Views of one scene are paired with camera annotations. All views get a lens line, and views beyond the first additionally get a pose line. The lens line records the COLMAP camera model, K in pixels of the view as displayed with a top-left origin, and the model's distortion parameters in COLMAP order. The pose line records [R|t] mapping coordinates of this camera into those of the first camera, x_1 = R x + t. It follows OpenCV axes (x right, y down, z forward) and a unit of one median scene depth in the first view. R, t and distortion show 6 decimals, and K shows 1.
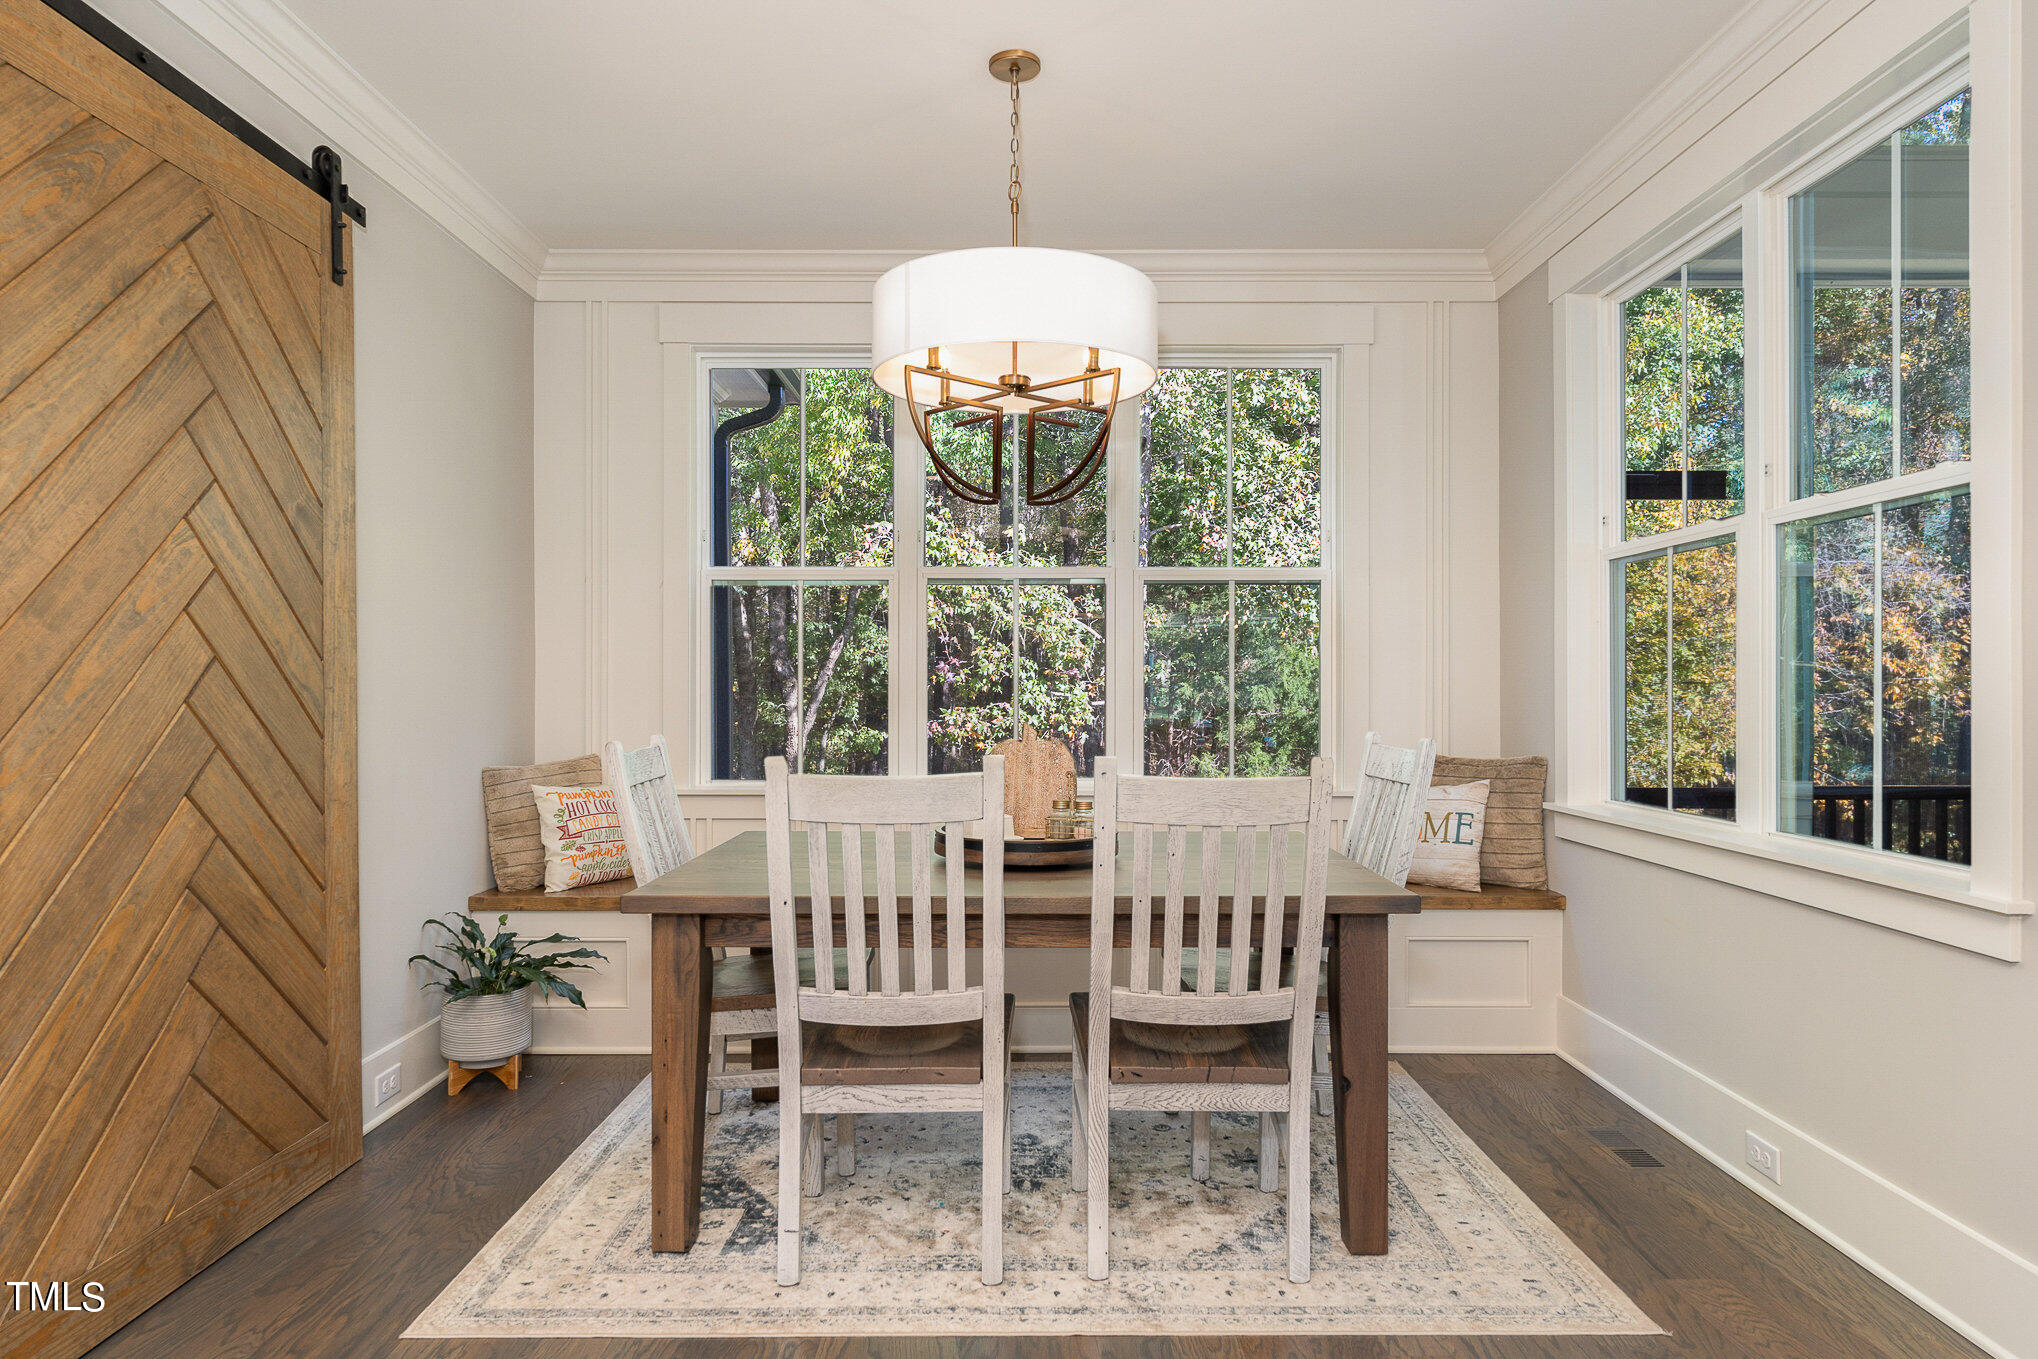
lens RADIAL K [[909.6, 0, 1017.2], [0, 909.6, 697.5], [0, 0, 1]] dist [0.001046, 0.000655]
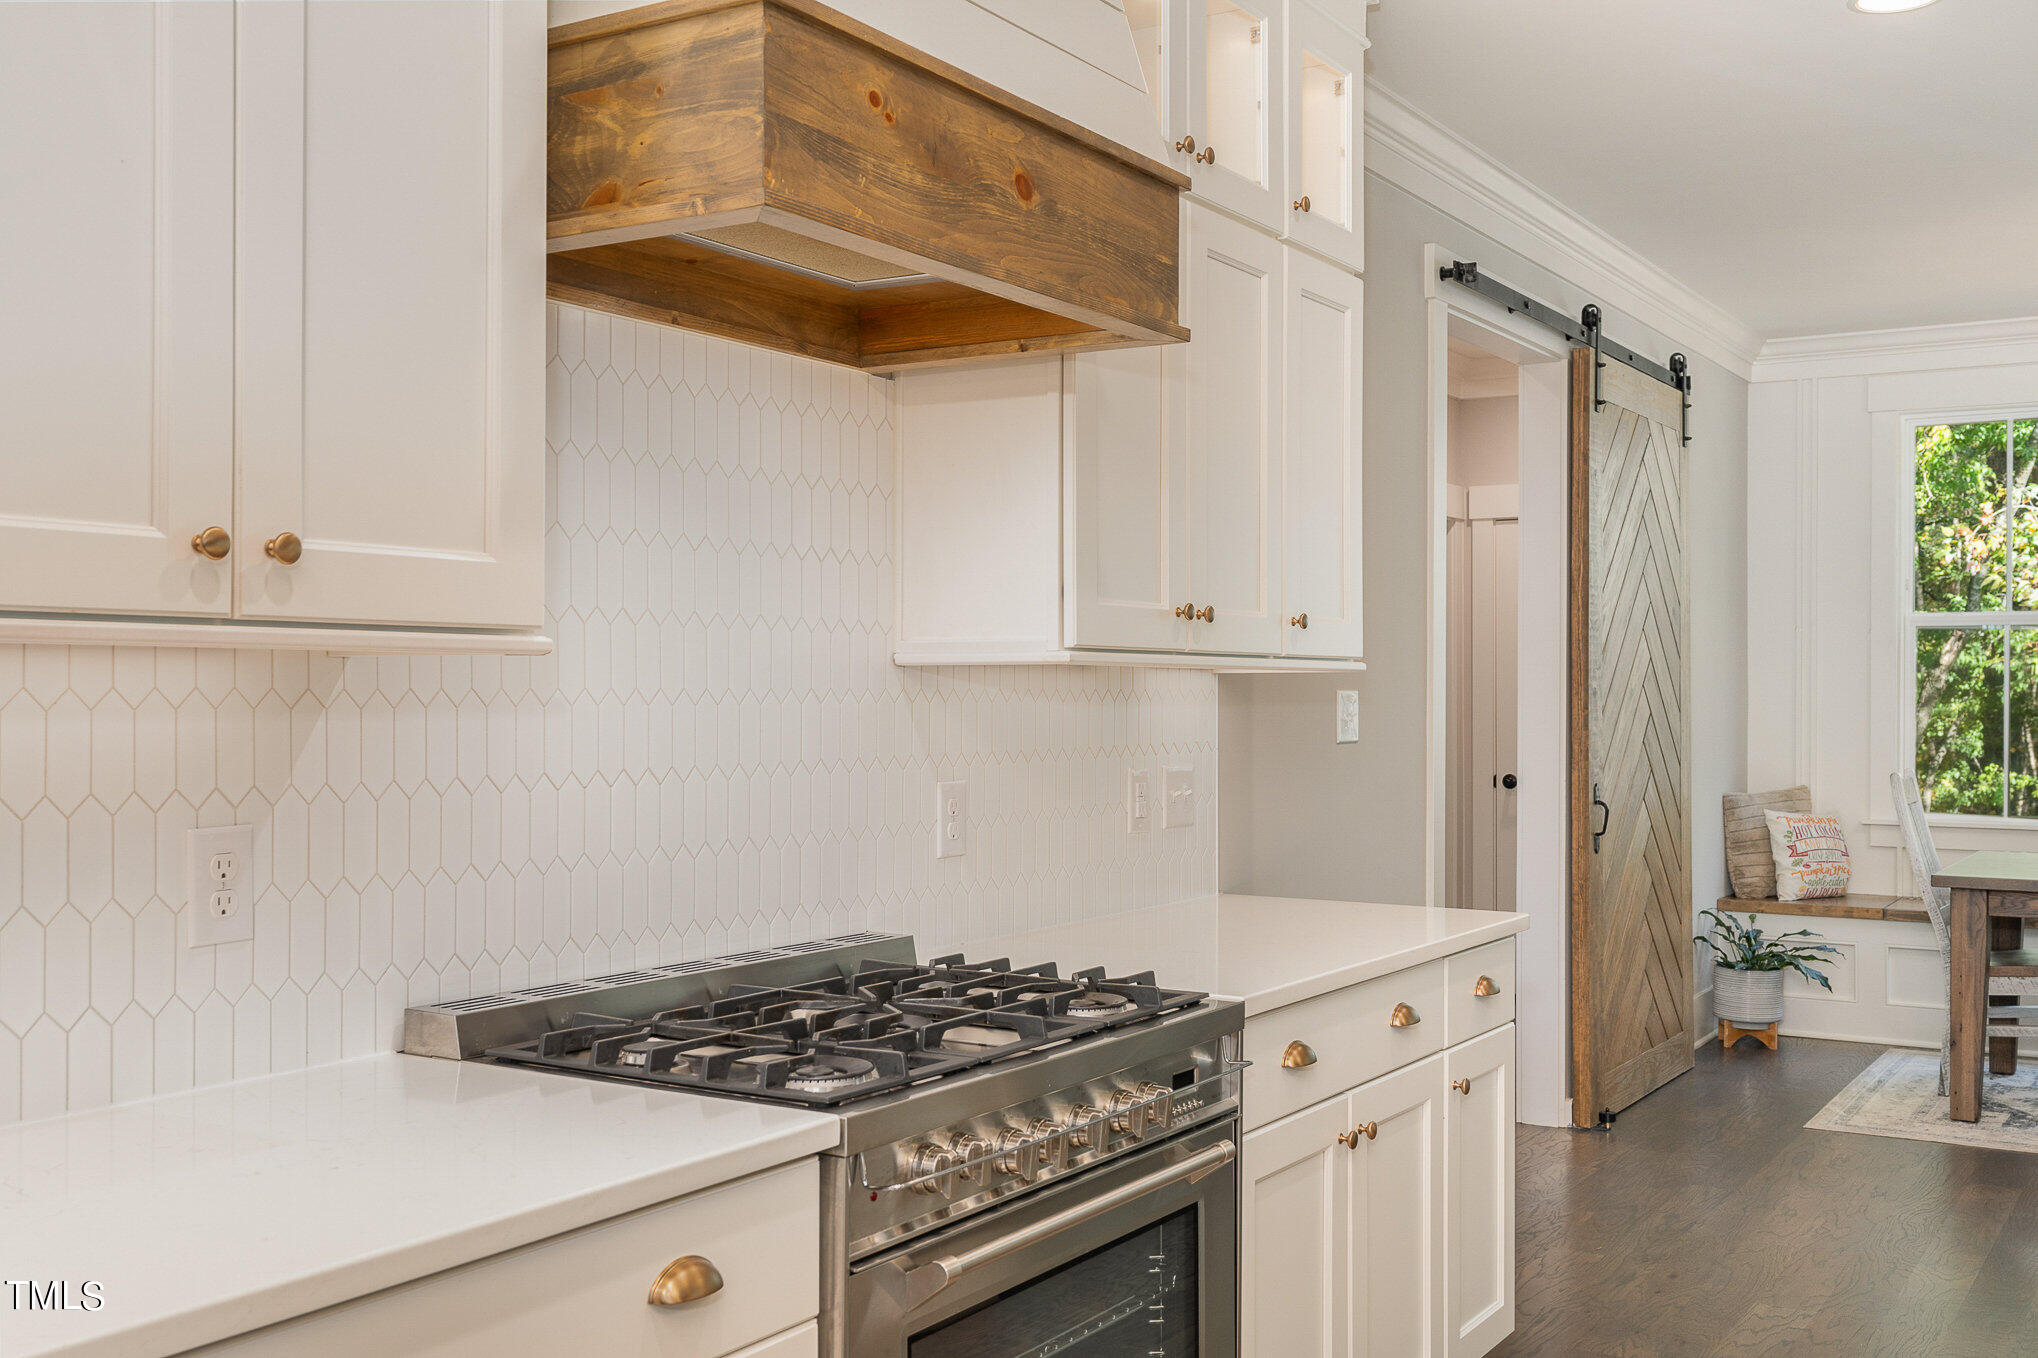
lens RADIAL K [[2045.0, 0, 1018.5], [0, 2045.0, 689.0], [0, 0, 1]] dist [0.012347, 0.000000]
pose [[0.846137, -0.000335, -0.532965, 0.064560], [-0.000475, 0.999999, -0.001382, -0.057441], [0.532965, 0.001422, 0.846136, -1.820932]]
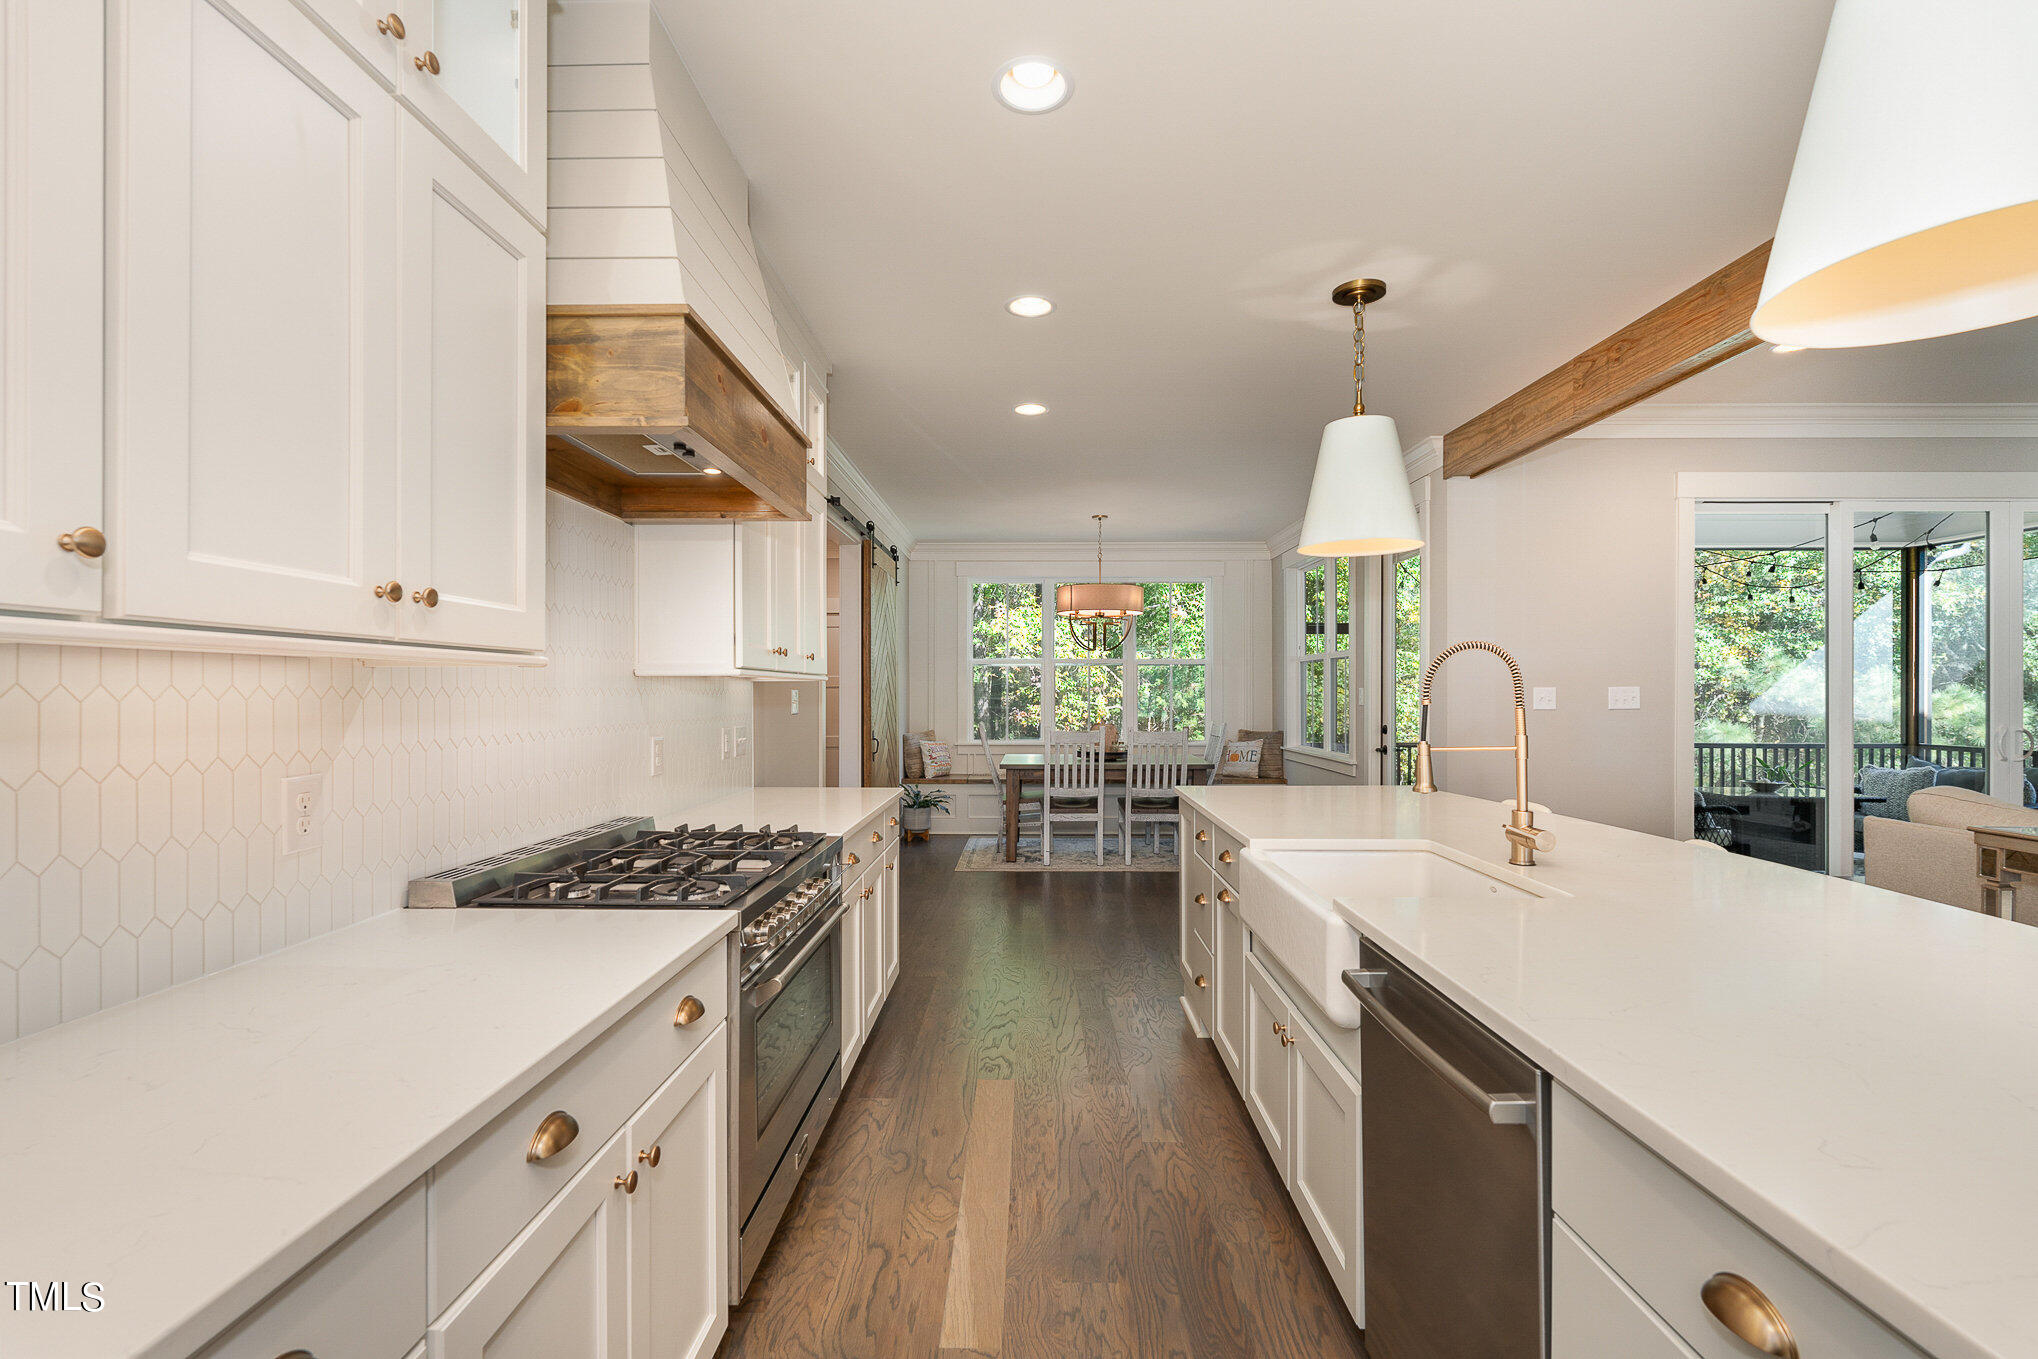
lens RADIAL K [[909.6, 0, 981.5], [0, 909.6, 693.8], [0, 0, 1]] dist [0.001046, 0.000655]
pose [[0.999775, 0.001967, -0.021144, -0.294716], [-0.001914, 0.999995, 0.002540, -0.055515], [0.021149, -0.002499, 0.999773, -1.860727]]
